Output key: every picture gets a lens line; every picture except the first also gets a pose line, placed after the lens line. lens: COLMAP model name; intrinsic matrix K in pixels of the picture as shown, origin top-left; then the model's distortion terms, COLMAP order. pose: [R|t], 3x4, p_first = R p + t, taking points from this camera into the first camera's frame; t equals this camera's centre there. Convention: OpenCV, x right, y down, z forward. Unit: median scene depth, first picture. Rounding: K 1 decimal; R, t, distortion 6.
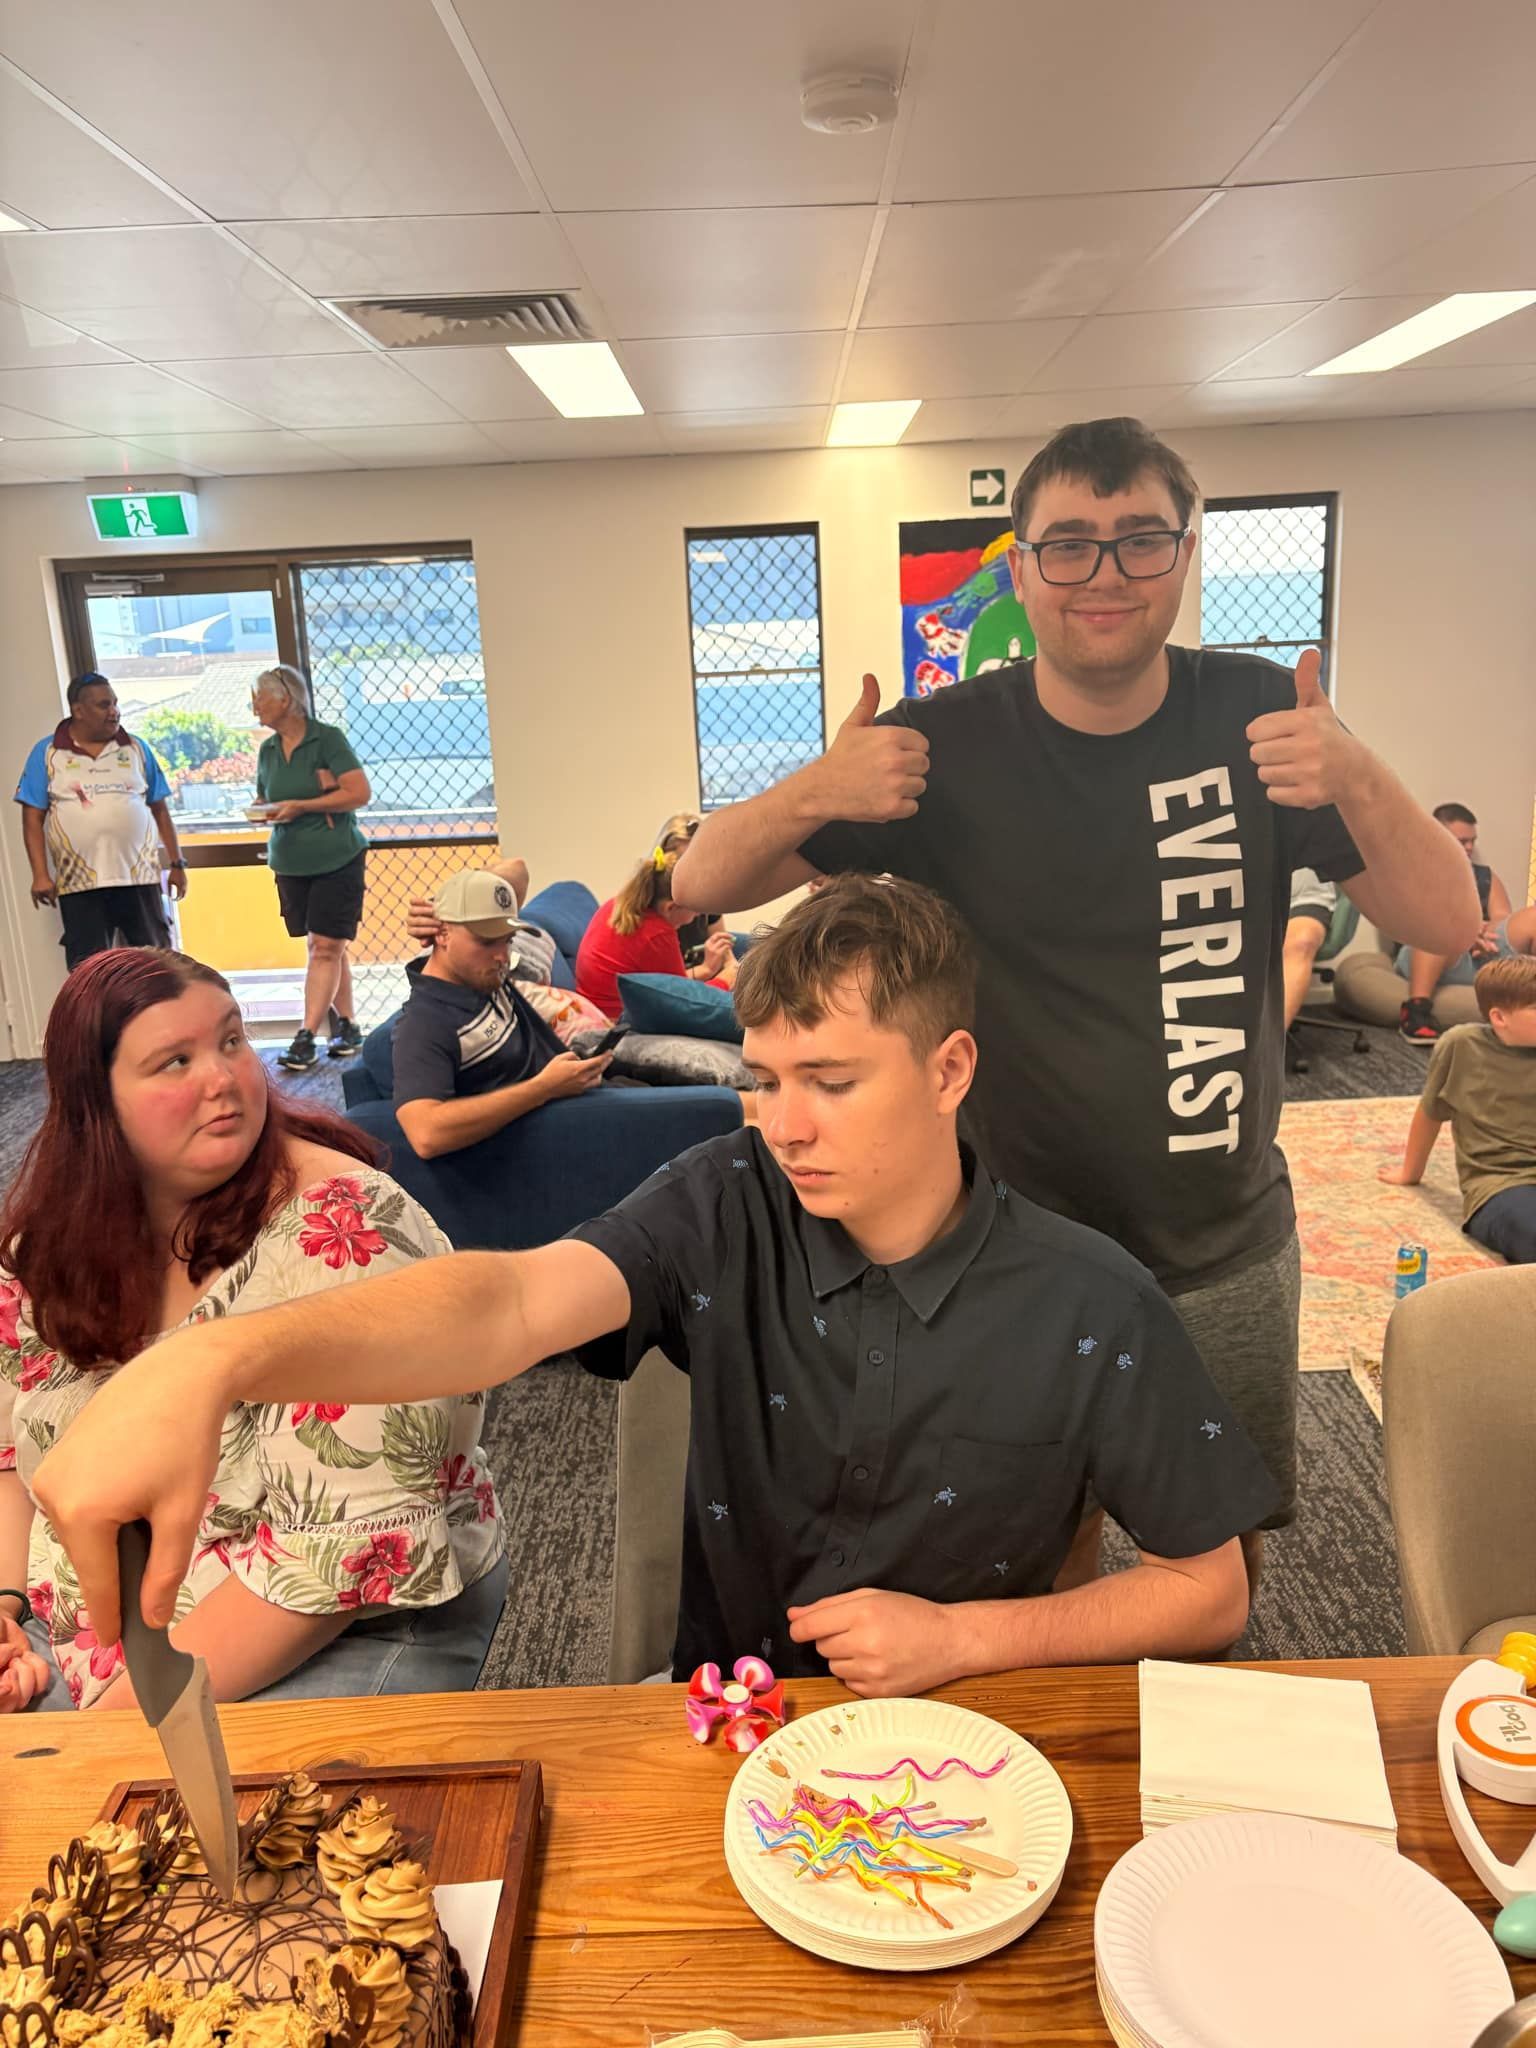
lens RADIAL K [[1526.9, 0, 768.0], [0, 1526.9, 1024.0], [0, 0, 1]] dist [0.003788, -0.000497]
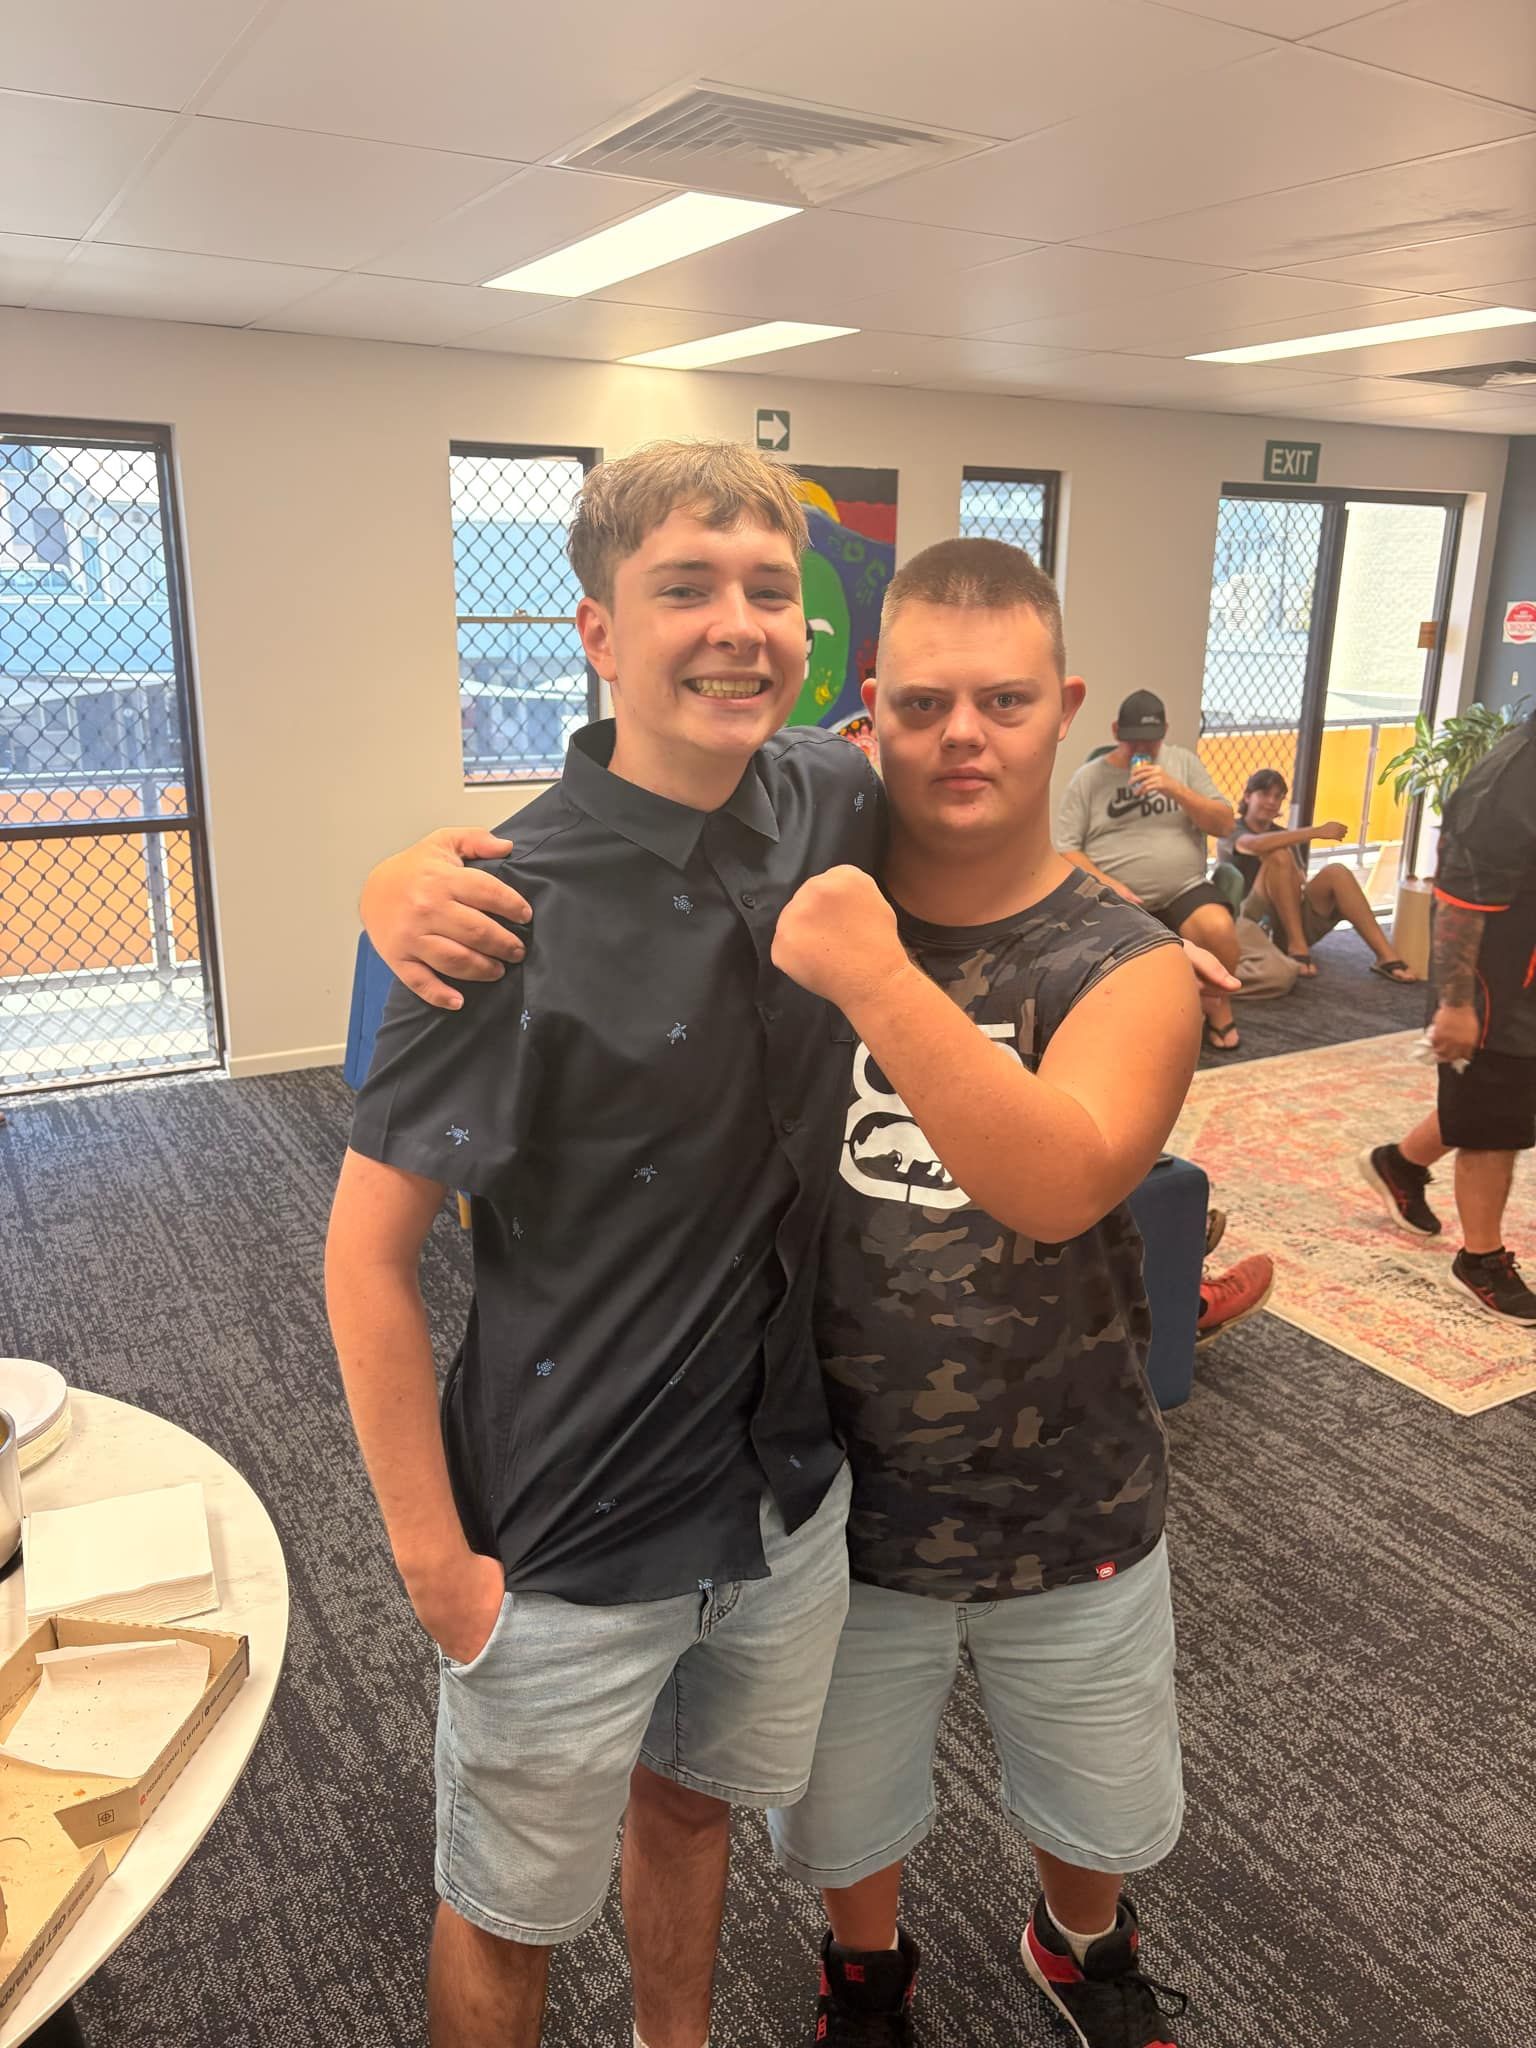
lens RADIAL K [[1526.9, 0, 768.0], [0, 1526.9, 1024.0], [0, 0, 1]] dist [0.003788, -0.000497]
pose [[0.873132, -0.076533, 0.481439, -0.324135], [0.058733, 0.996921, 0.051960, -0.044055], [-0.483933, -0.017092, 0.874938, 0.193818]]
